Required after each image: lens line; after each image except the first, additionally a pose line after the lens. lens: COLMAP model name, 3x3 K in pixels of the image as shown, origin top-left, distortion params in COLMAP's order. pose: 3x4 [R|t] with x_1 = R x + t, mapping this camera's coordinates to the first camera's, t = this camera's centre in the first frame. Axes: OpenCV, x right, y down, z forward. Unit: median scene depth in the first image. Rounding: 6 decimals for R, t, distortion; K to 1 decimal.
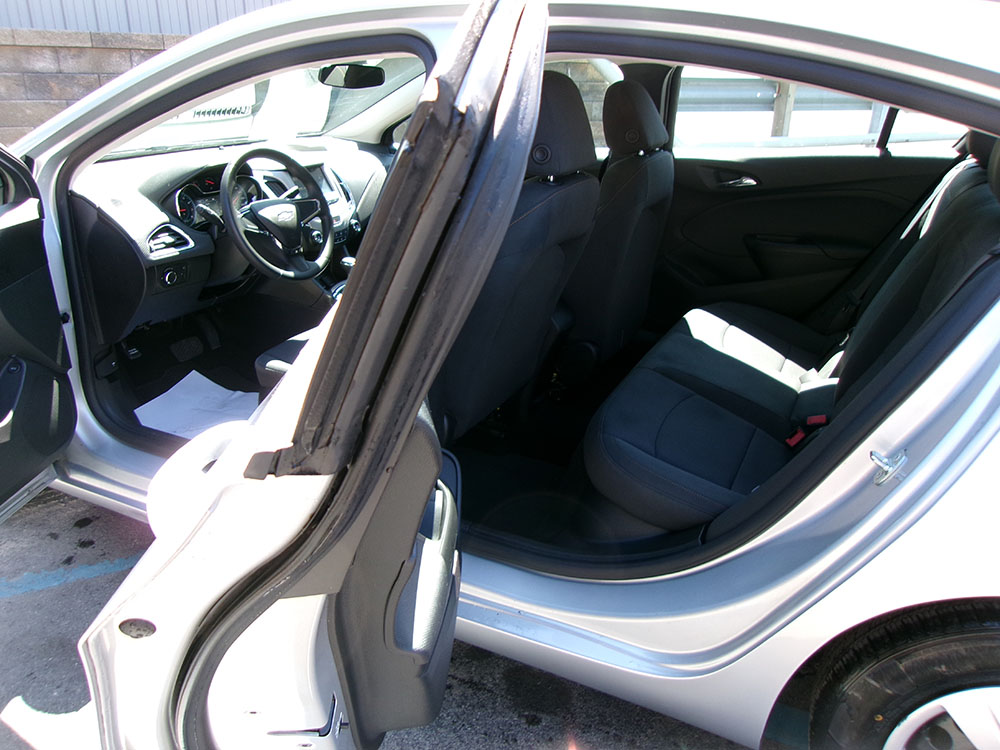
lens RADIAL K [[763.9, 0, 496.9], [0, 763.9, 374.9], [0, 0, 1]] dist [-0.013976, 0.028088]
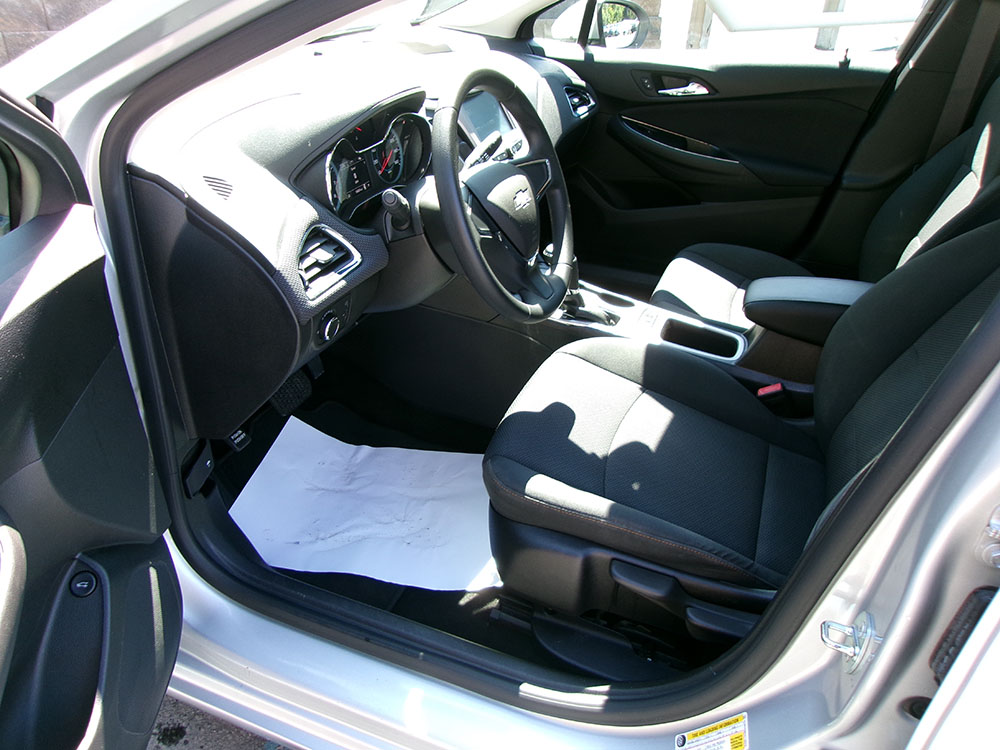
lens RADIAL K [[763.9, 0, 496.9], [0, 763.9, 374.9], [0, 0, 1]] dist [-0.013976, 0.028088]
pose [[0.996578, -0.028089, 0.077735, -0.352911], [0.016282, 0.988771, 0.148546, -0.171200], [-0.081035, -0.146772, 0.985846, 0.458687]]
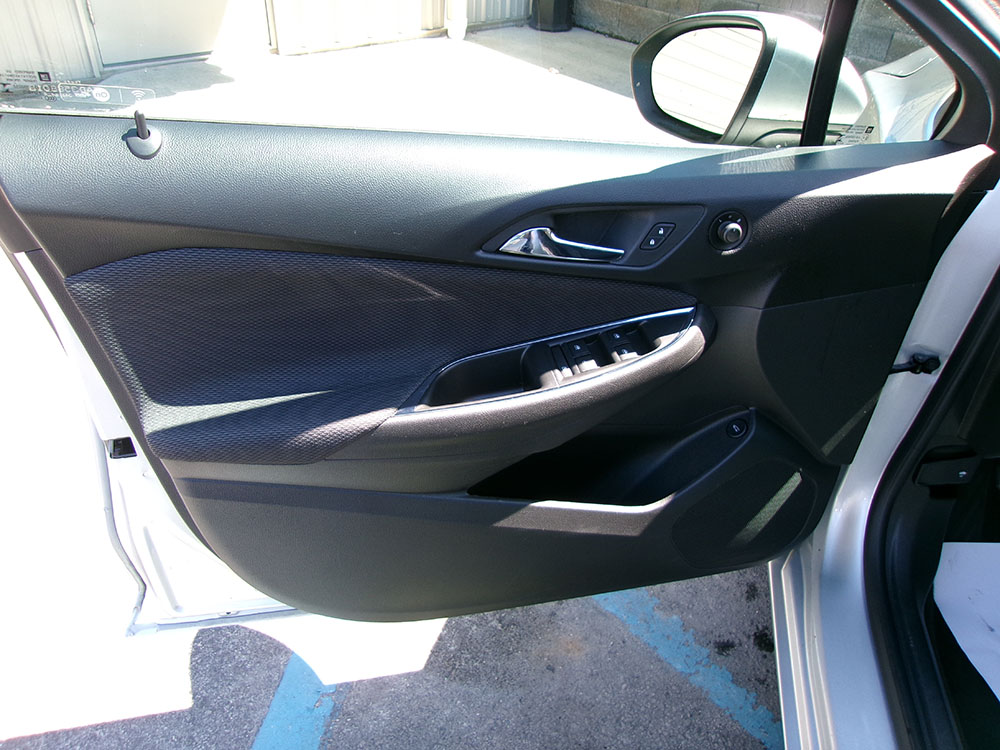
lens RADIAL K [[763.9, 0, 496.9], [0, 763.9, 374.9], [0, 0, 1]] dist [-0.013976, 0.028088]
pose [[0.258649, 0.551712, -0.792915, -0.224381], [-0.397261, 0.808972, 0.433298, -0.178701], [0.880502, 0.202922, 0.428414, 0.516944]]
